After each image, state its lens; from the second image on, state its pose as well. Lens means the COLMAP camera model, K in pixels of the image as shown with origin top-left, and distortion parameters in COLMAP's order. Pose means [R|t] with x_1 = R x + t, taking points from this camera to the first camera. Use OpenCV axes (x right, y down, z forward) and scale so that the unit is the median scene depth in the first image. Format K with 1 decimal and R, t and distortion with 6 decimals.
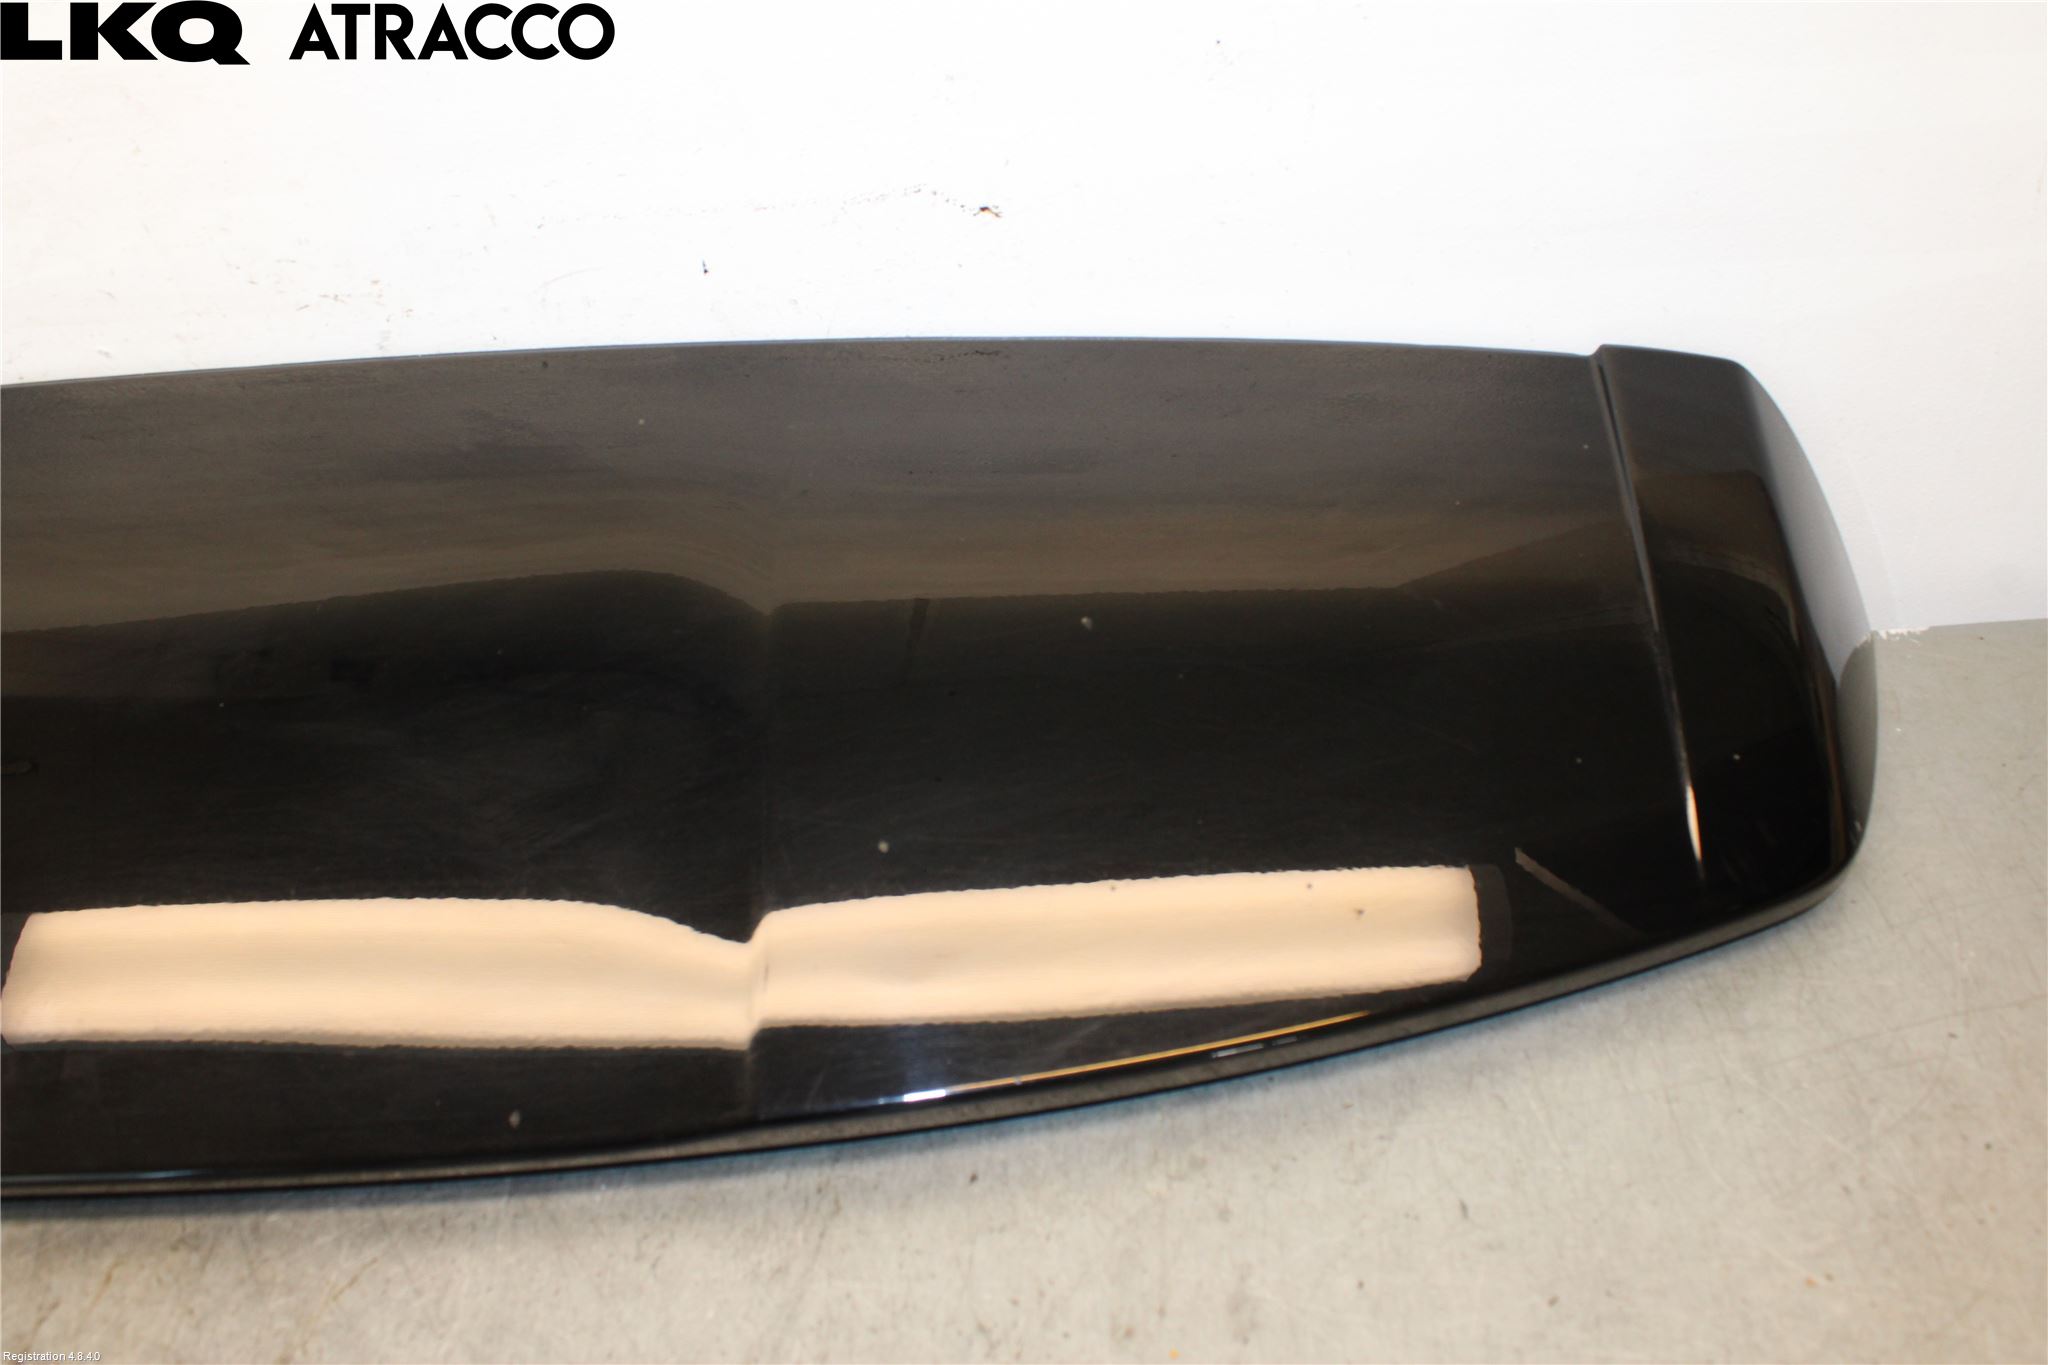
lens RADIAL K [[1809.2, 0, 1034.7], [0, 1809.2, 689.9], [0, 0, 1]] dist [-0.153767, 0.145217]
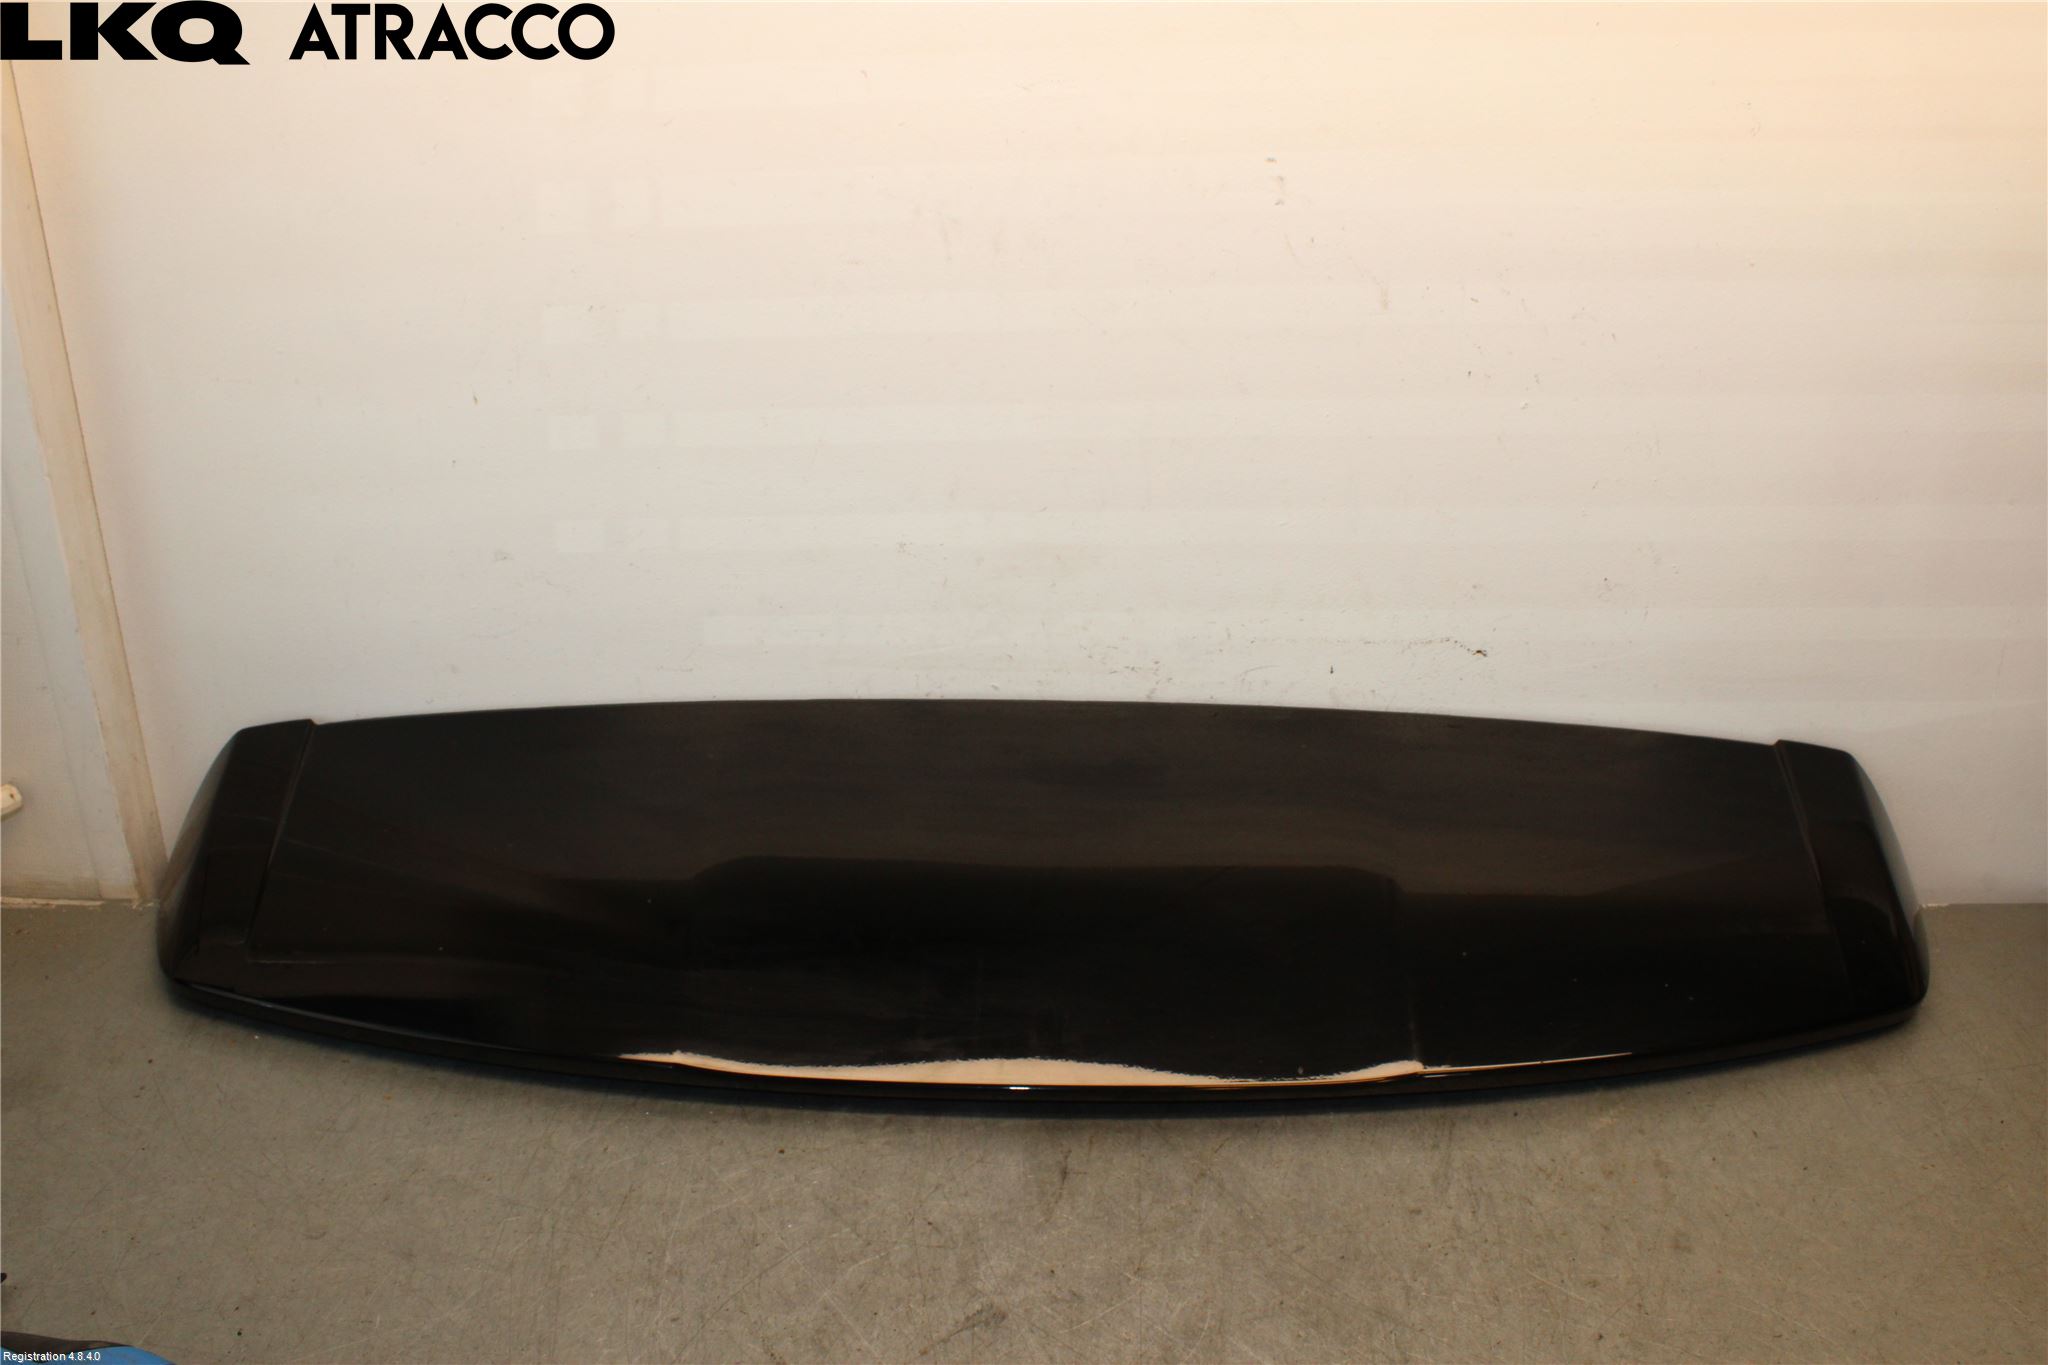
lens RADIAL K [[1809.2, 0, 1014.2], [0, 1809.2, 685.6], [0, 0, 1]] dist [-0.153767, 0.145217]
pose [[0.997607, 0.068895, 0.005829, -0.673334], [-0.065860, 0.972553, -0.223166, 0.296926], [-0.021044, 0.222248, 0.974763, -1.109844]]
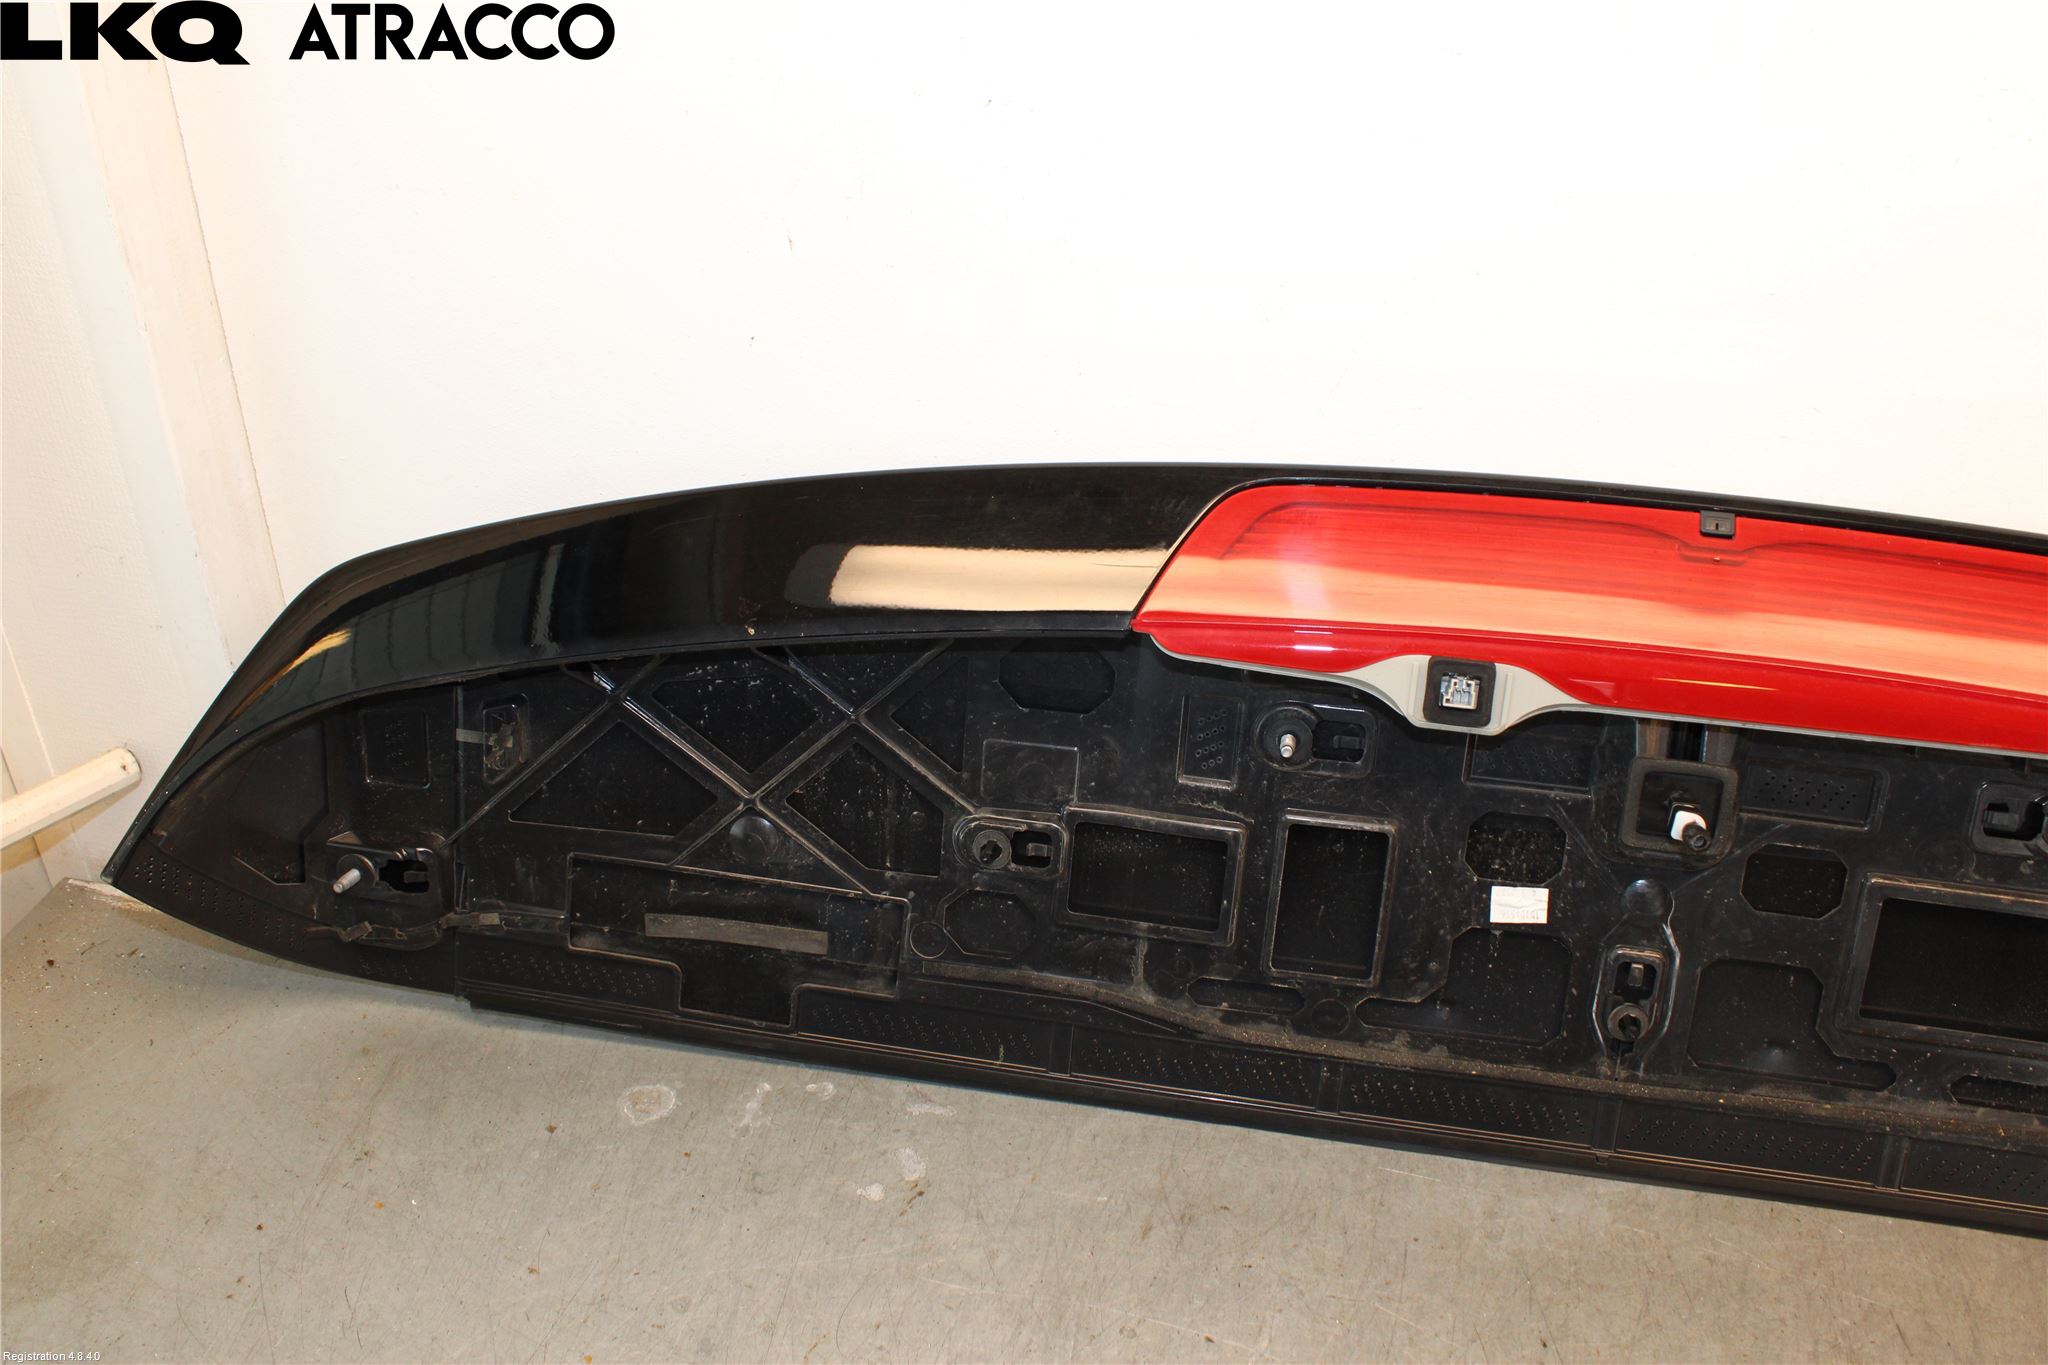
lens RADIAL K [[1809.2, 0, 1020.9], [0, 1809.2, 681.6], [0, 0, 1]] dist [-0.153767, 0.145217]
pose [[0.974089, 0.167366, -0.152118, -0.928837], [-0.179736, 0.981115, -0.071479, -0.120949], [0.137282, 0.096968, 0.985774, -0.272519]]
